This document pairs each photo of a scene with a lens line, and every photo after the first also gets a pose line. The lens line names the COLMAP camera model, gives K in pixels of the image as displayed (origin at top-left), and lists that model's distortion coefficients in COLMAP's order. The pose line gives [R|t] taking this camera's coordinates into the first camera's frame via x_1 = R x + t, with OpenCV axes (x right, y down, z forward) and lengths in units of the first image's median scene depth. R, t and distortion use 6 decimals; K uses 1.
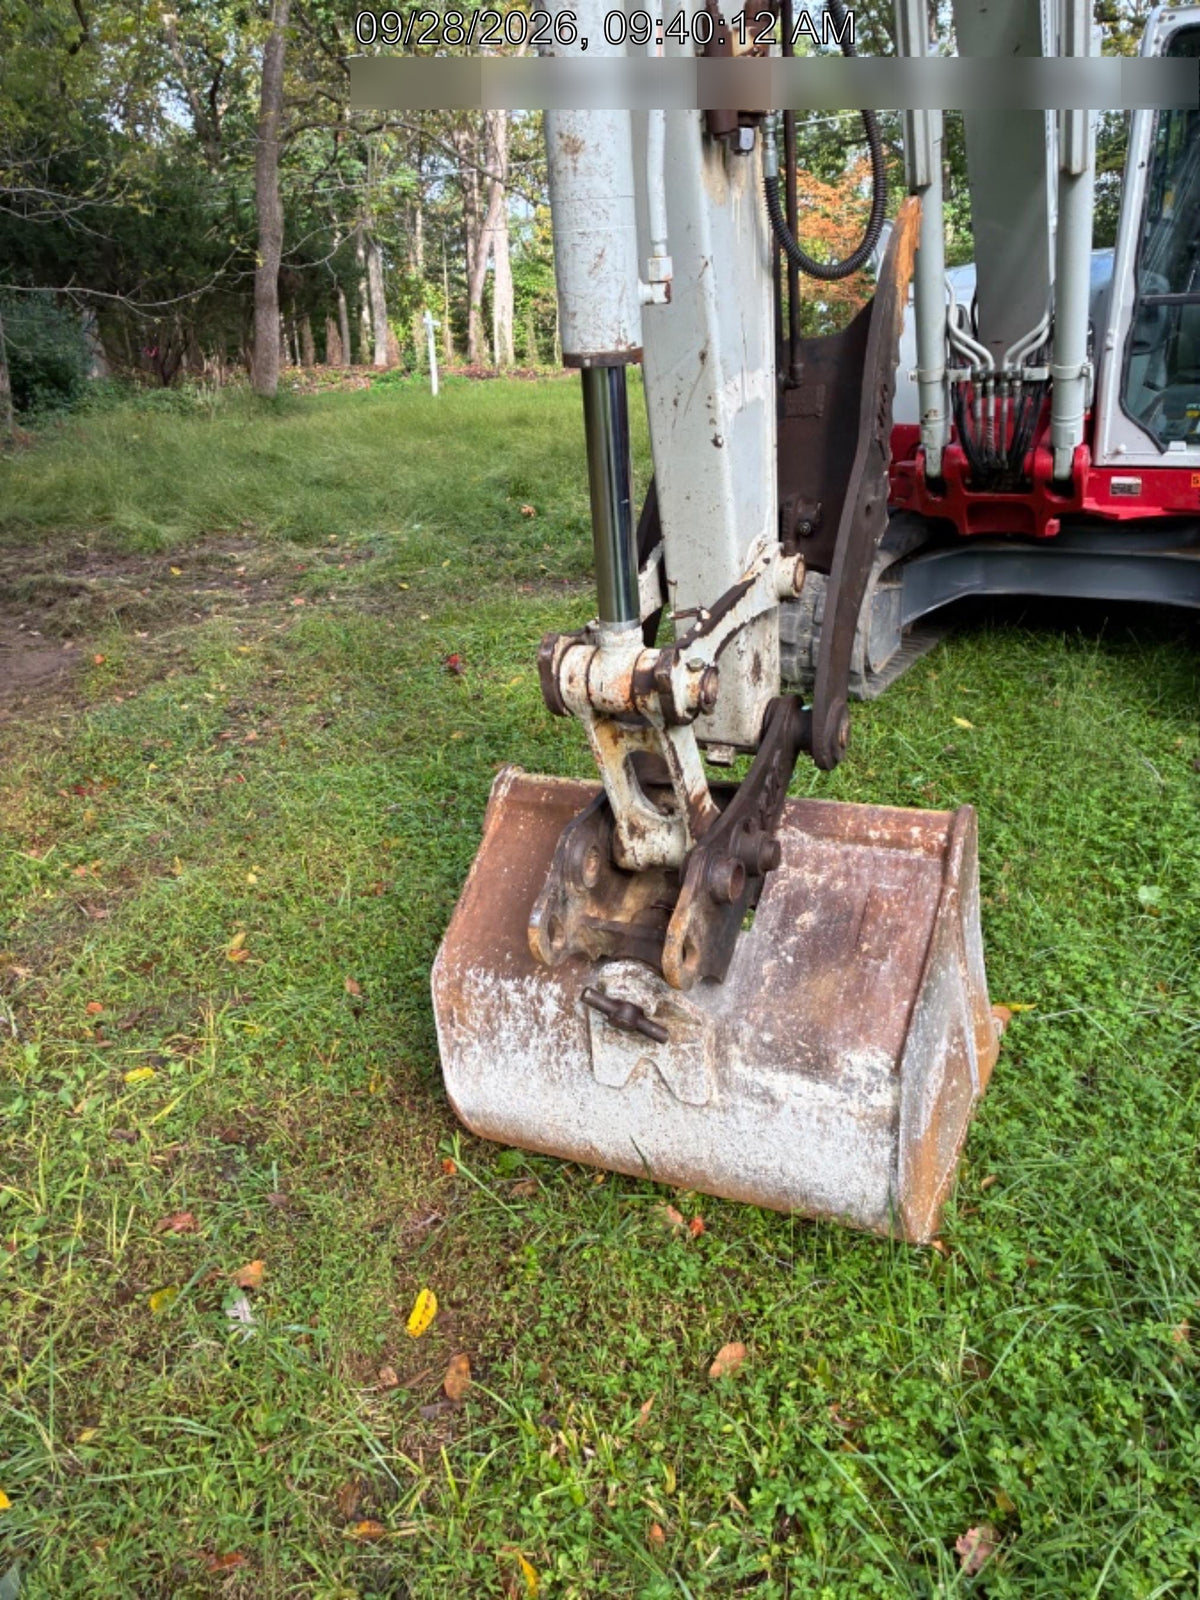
lens RADIAL K [[1191.5, 0, 594.2], [0, 1191.5, 793.8], [0, 0, 1]] dist [0.065522, -0.084199]
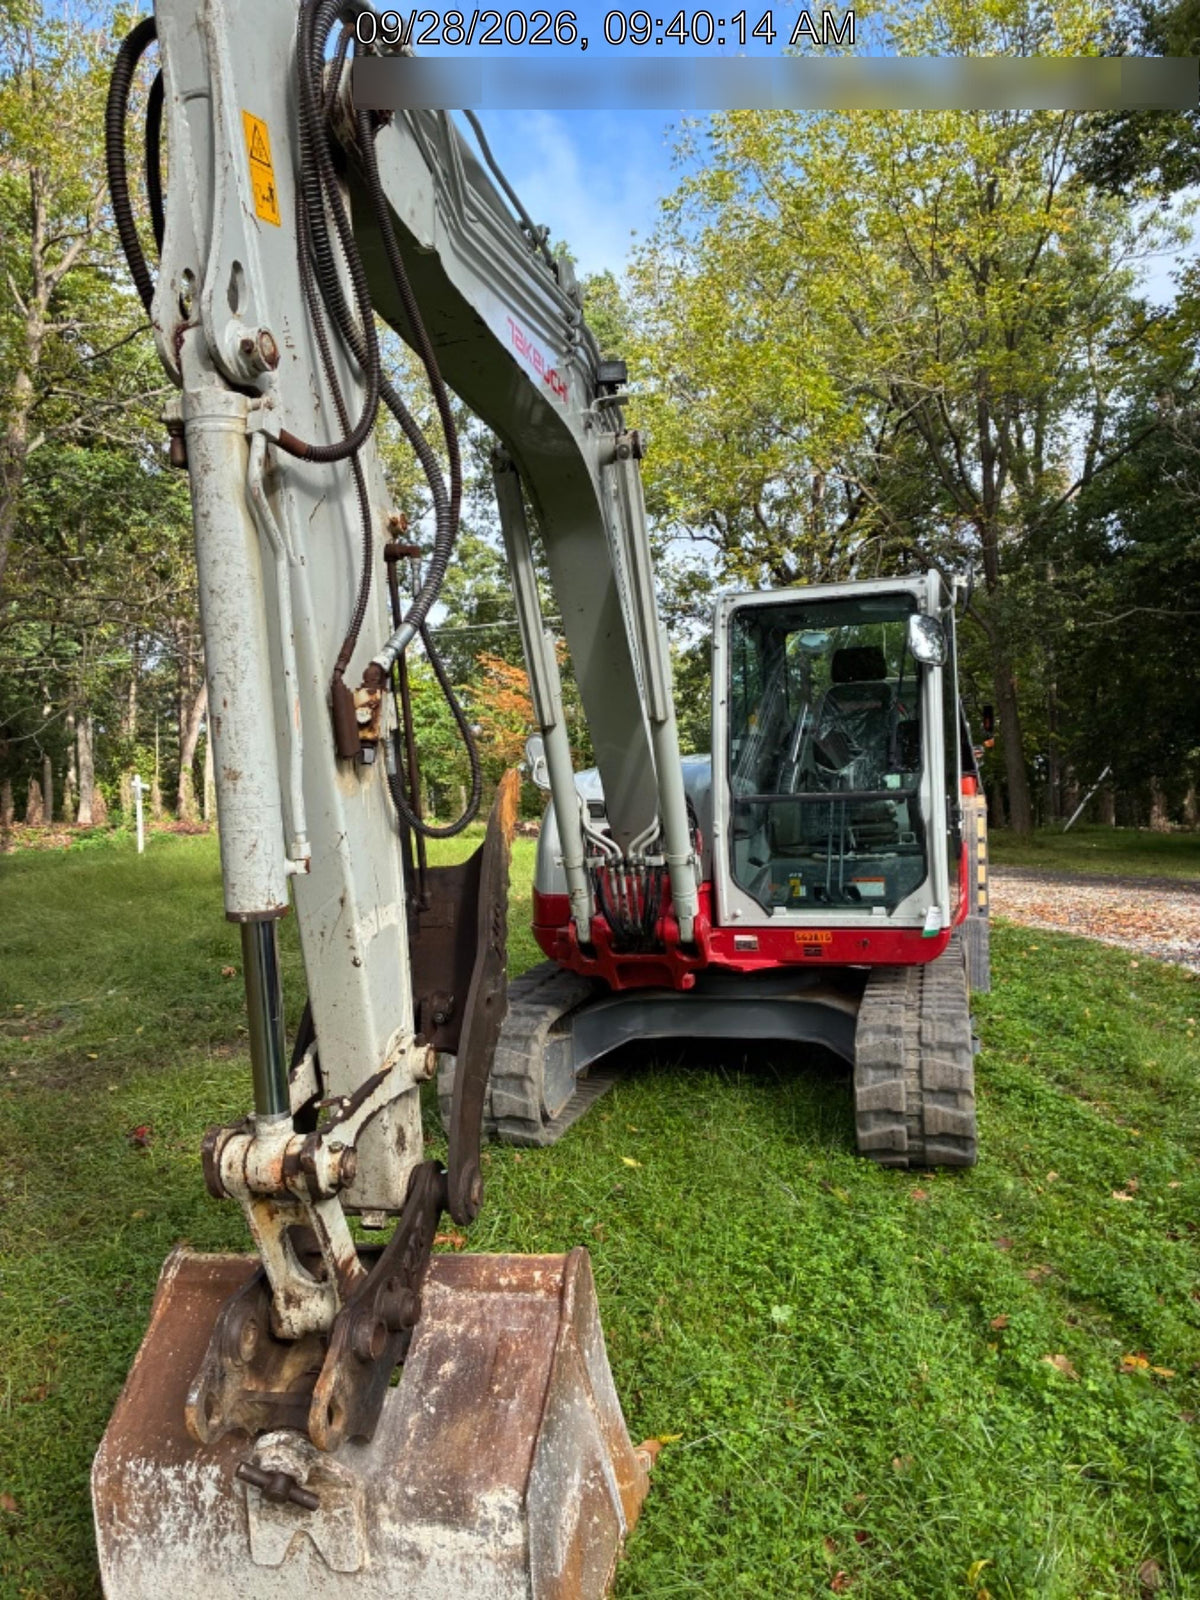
lens RADIAL K [[1191.5, 0, 594.2], [0, 1191.5, 793.8], [0, 0, 1]] dist [0.065522, -0.084199]
pose [[0.972516, -0.004091, 0.232799, 0.046596], [0.085743, 0.935874, -0.341742, -0.002968], [-0.216472, 0.352310, 0.910504, -0.247934]]
